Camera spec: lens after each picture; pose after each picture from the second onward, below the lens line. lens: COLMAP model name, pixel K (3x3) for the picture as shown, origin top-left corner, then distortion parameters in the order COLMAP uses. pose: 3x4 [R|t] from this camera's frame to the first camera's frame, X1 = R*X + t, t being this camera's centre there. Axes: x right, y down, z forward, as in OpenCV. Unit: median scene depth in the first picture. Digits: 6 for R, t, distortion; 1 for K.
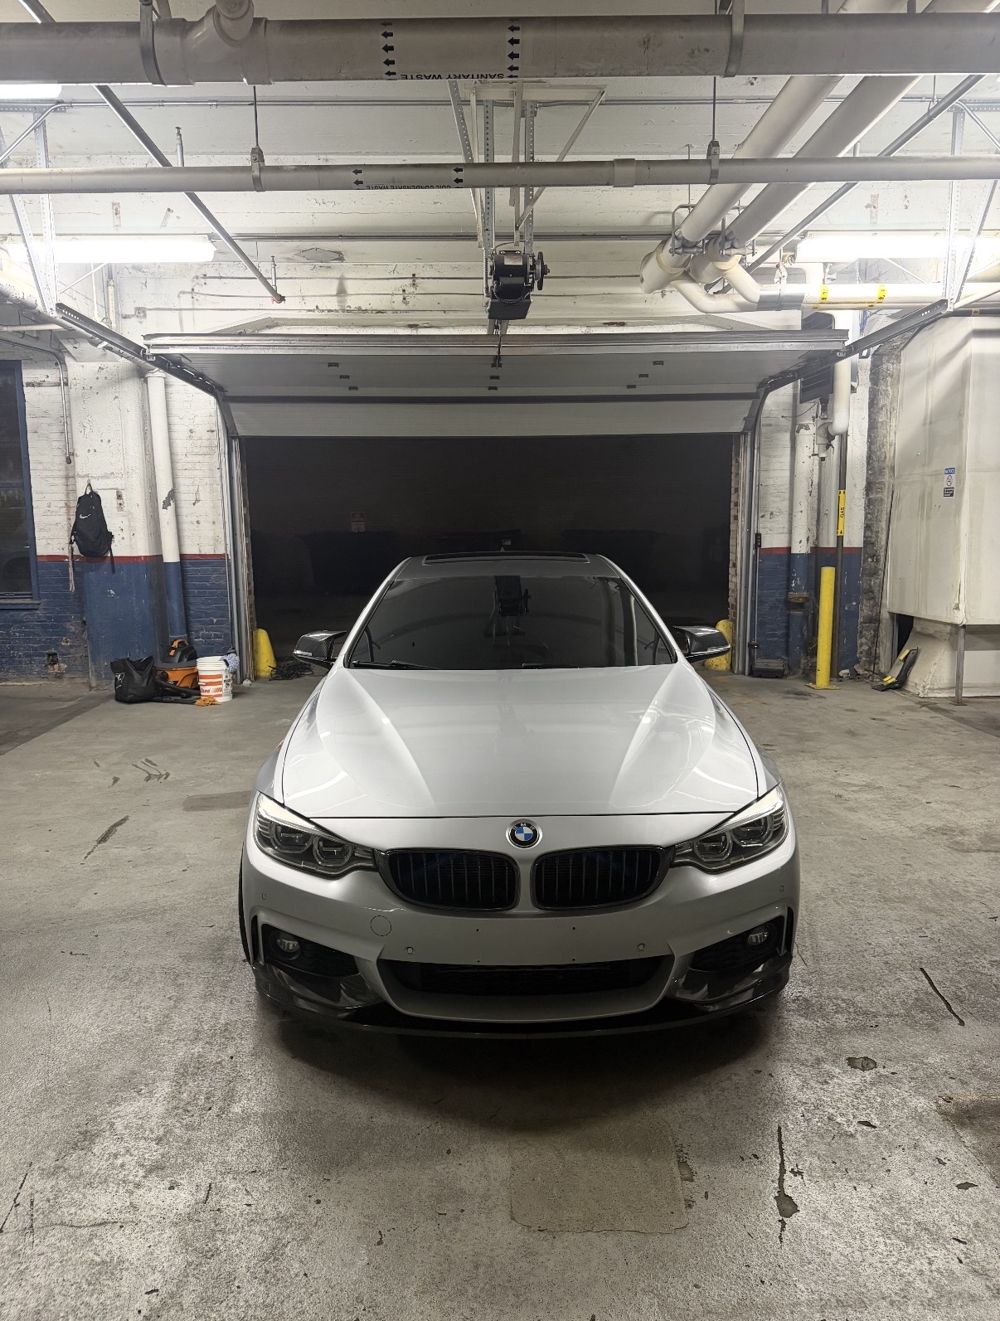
lens RADIAL K [[944.4, 0, 500.0], [0, 944.4, 660.5], [0, 0, 1]] dist [0.011256, 0.001059]
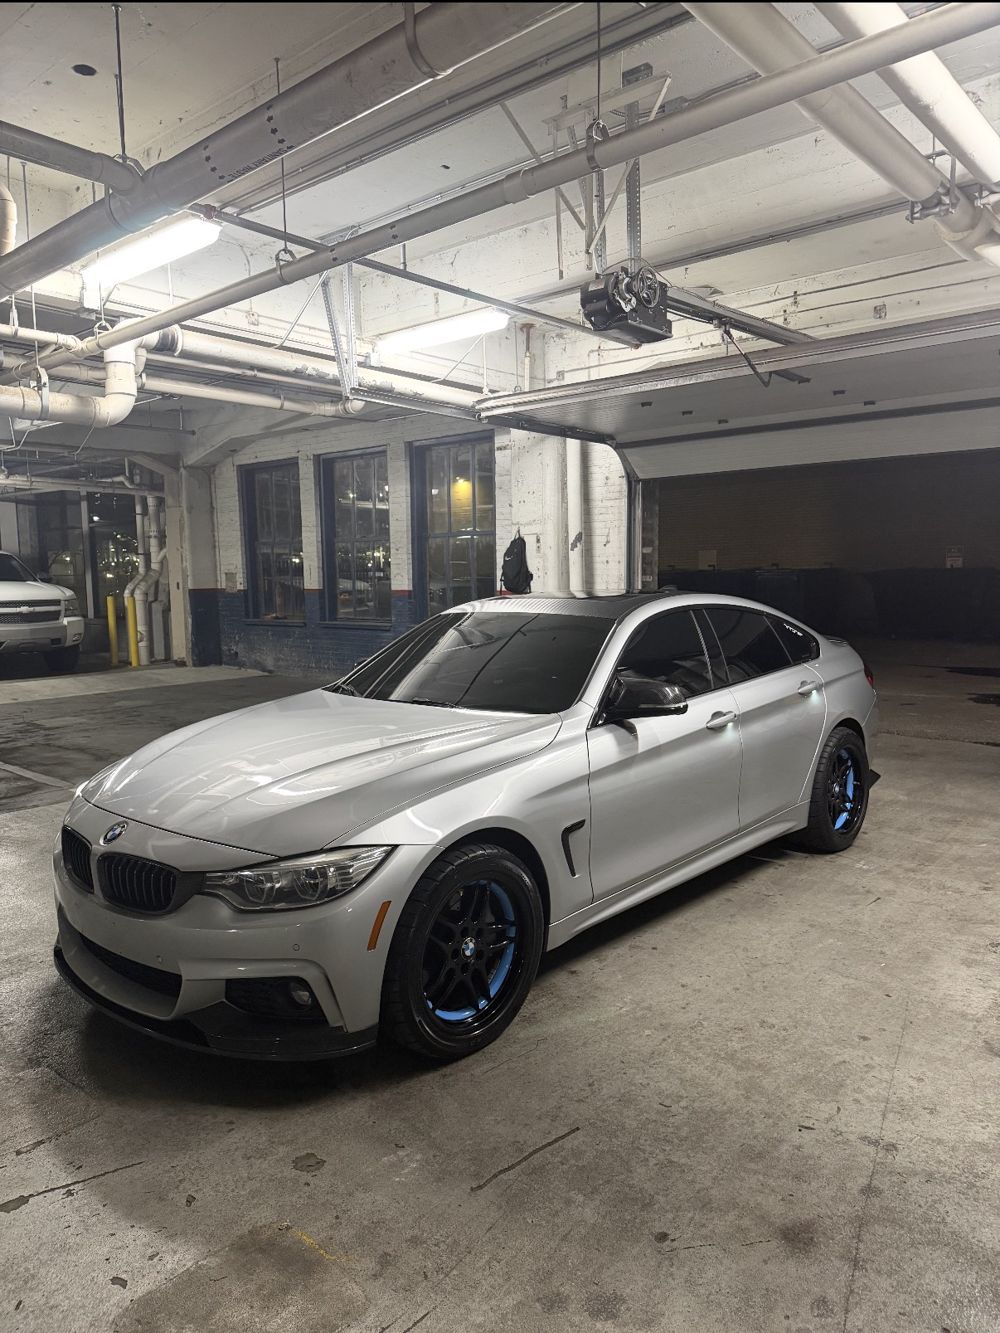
lens RADIAL K [[950.1, 0, 500.2], [0, 950.1, 680.7], [0, 0, 1]] dist [0.020008, 0.000007]
pose [[0.737047, 0.075415, -0.671620, 0.343555], [-0.090129, 0.995846, 0.012912, -0.017182], [0.669805, 0.051016, 0.740783, 0.137397]]
